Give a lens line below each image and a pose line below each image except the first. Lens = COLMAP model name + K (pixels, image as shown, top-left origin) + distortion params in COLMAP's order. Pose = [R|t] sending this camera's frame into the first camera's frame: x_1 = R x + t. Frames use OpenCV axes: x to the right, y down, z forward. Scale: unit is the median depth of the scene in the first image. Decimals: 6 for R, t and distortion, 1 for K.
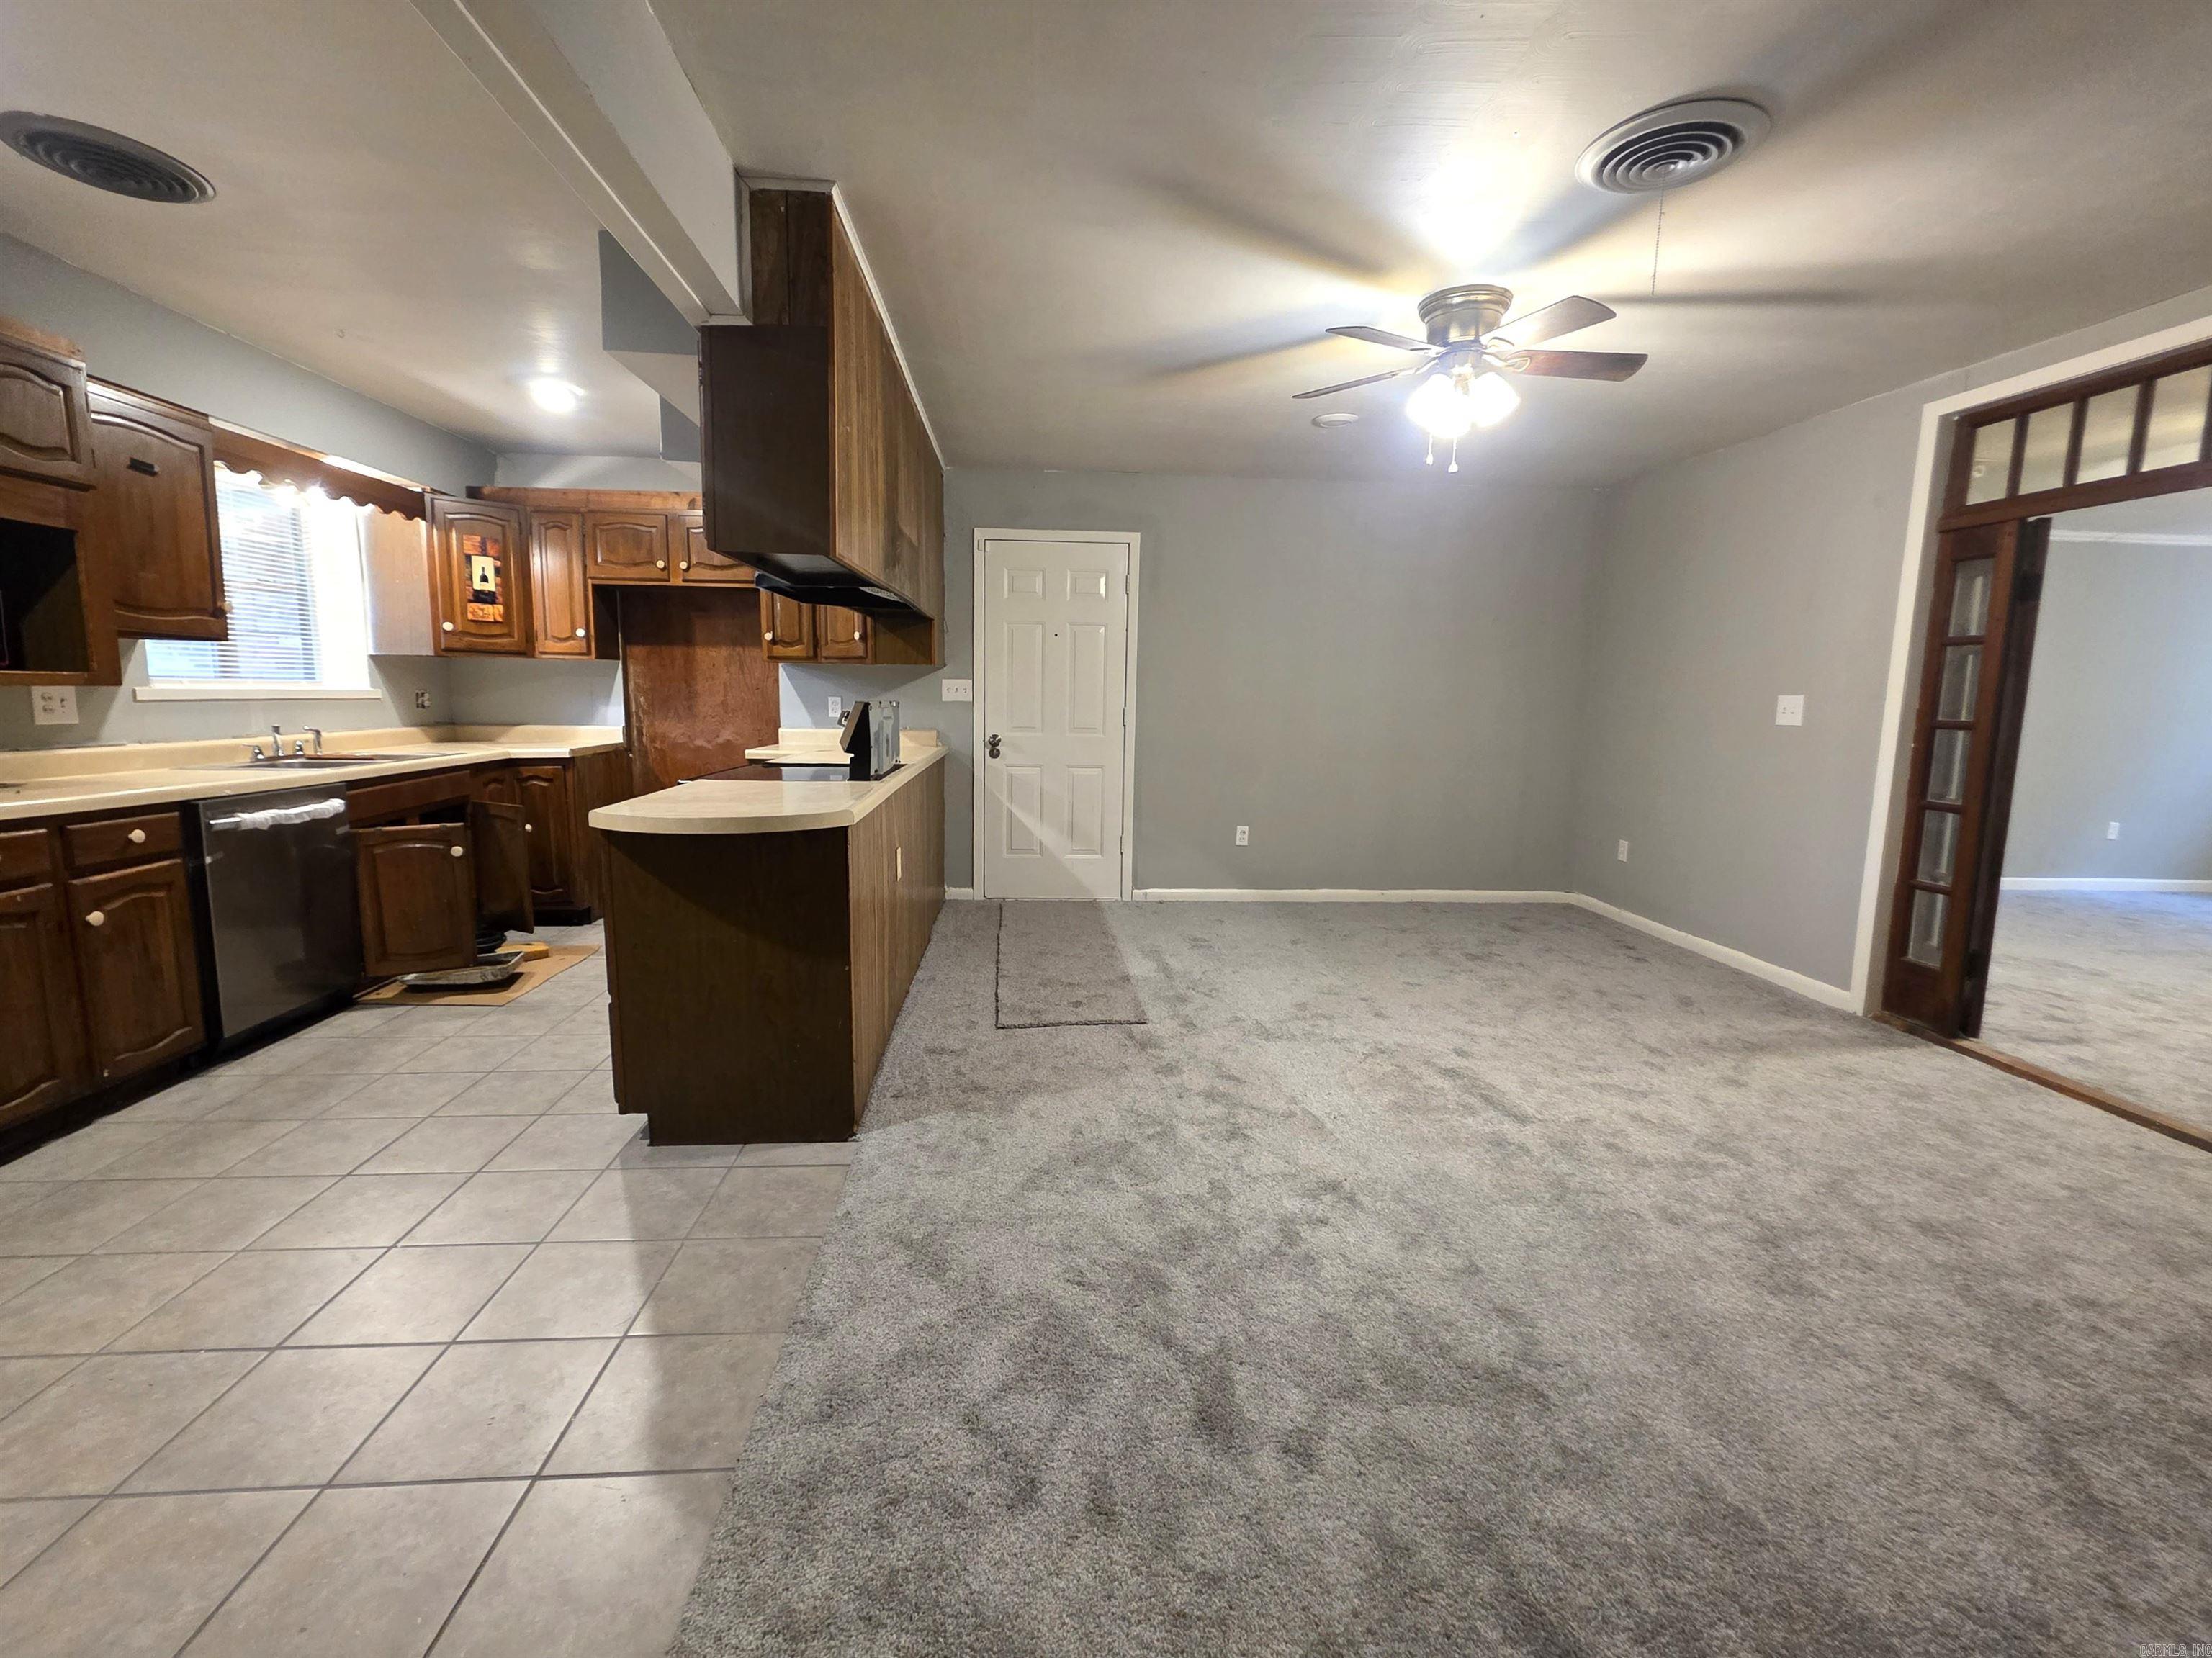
lens RADIAL K [[914.8, 0, 1089.0], [0, 914.8, 811.4], [0, 0, 1]] dist [0.003250, -0.000608]
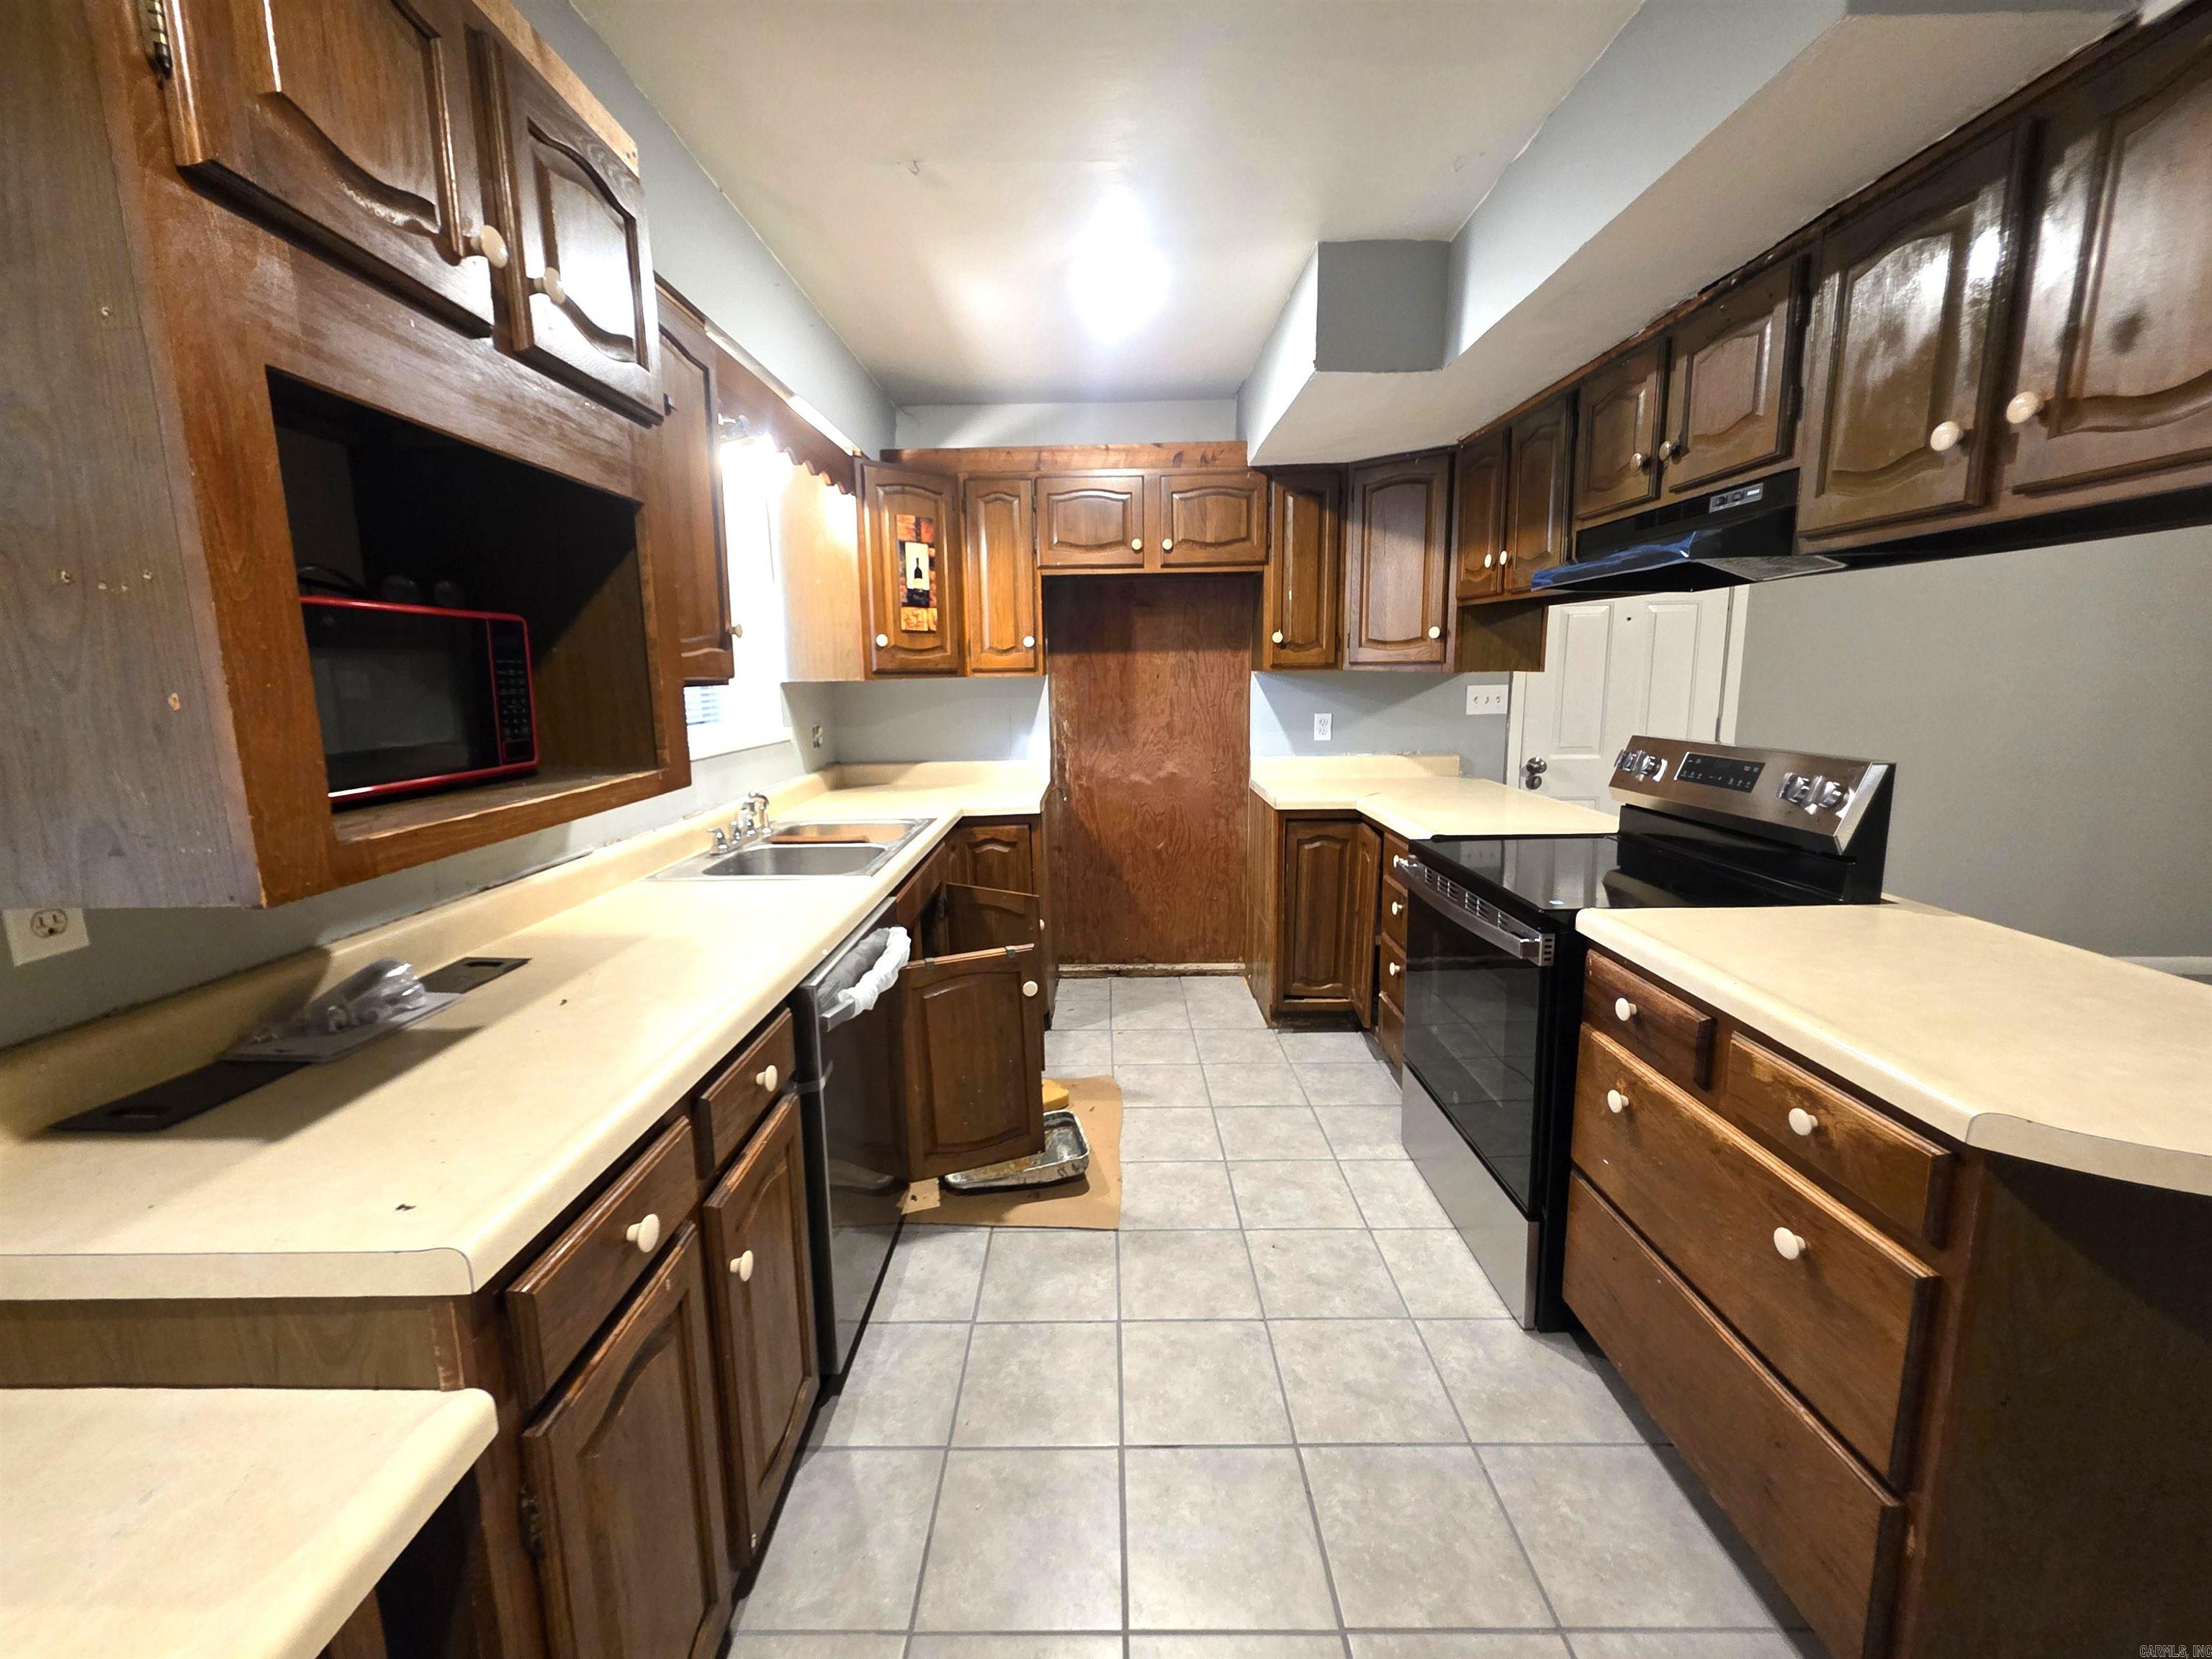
lens RADIAL K [[885.3, 0, 1091.9], [0, 885.3, 814.1], [0, 0, 1]] dist [0.000518, -0.000215]
pose [[0.996381, -0.019011, -0.082842, -0.651831], [0.021674, 0.999273, 0.031371, -0.111444], [0.082186, -0.033053, 0.996069, 0.412892]]
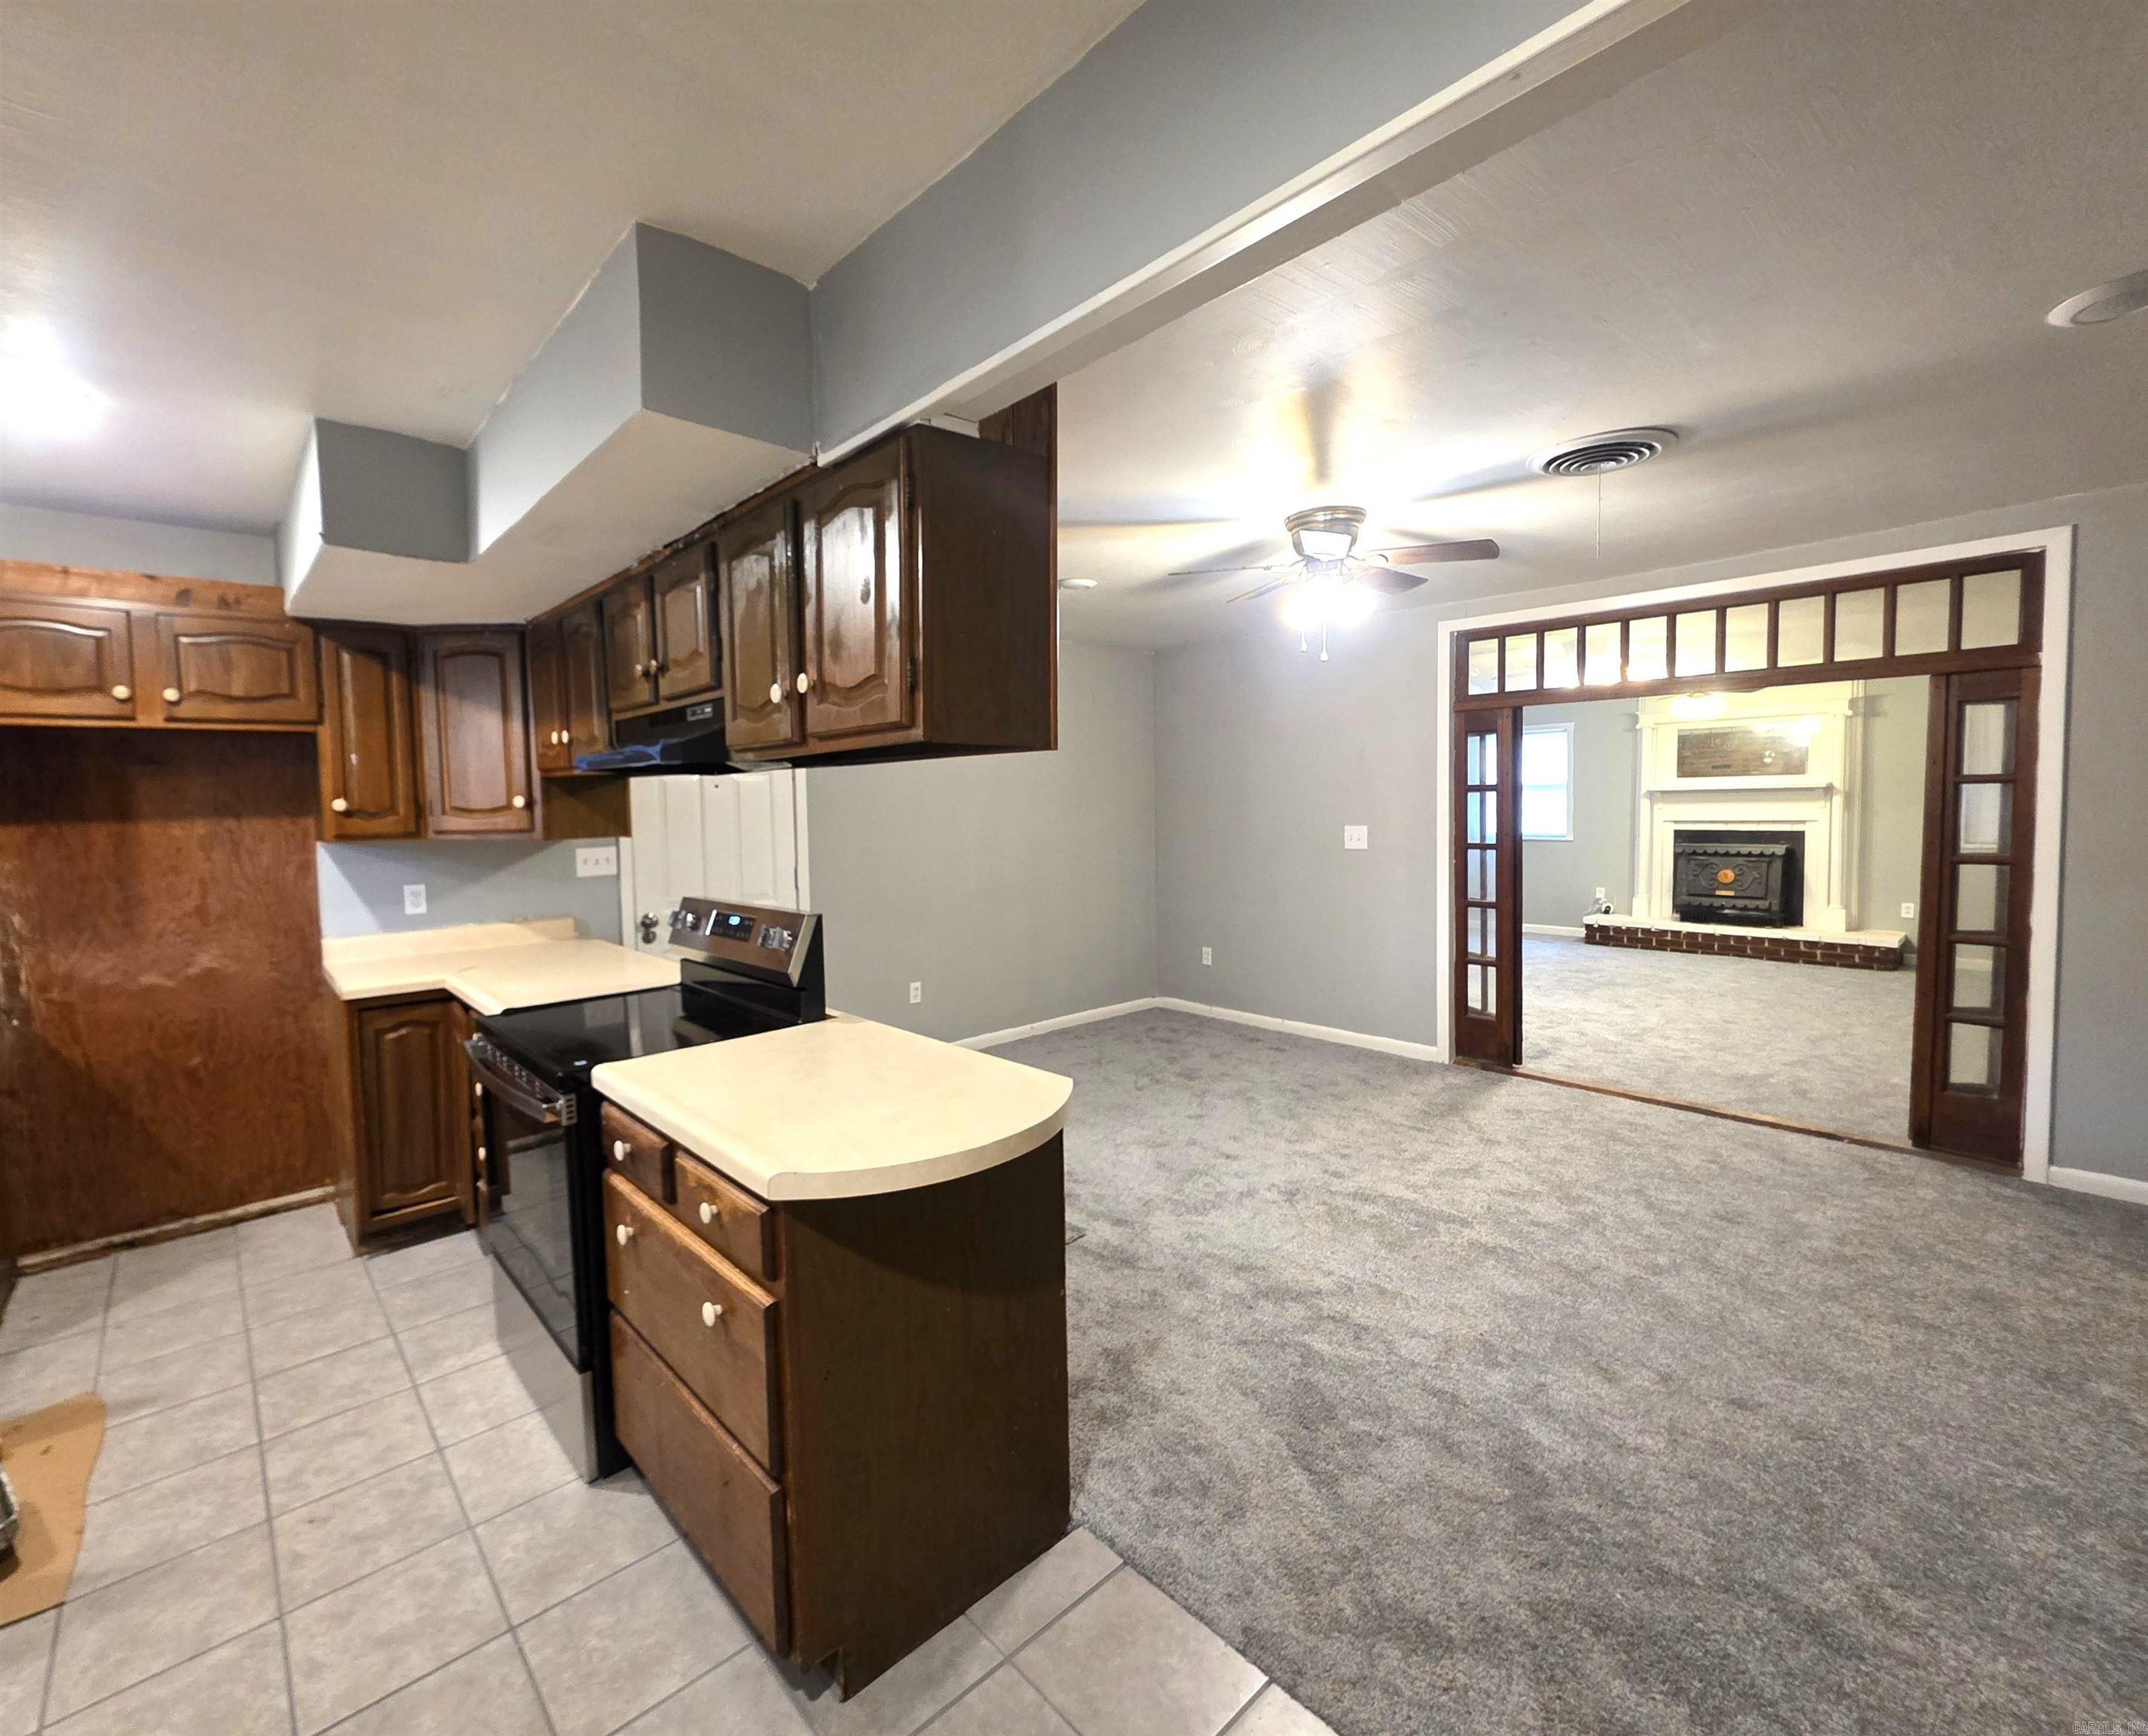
lens RADIAL K [[934.9, 0, 971.6], [0, 934.9, 849.5], [0, 0, 1]] dist [0.002105, -0.000363]
pose [[0.807105, -0.065790, 0.586730, -0.560795], [0.110932, 0.992971, -0.041256, -0.121546], [-0.579892, 0.098385, 0.808731, 0.299019]]
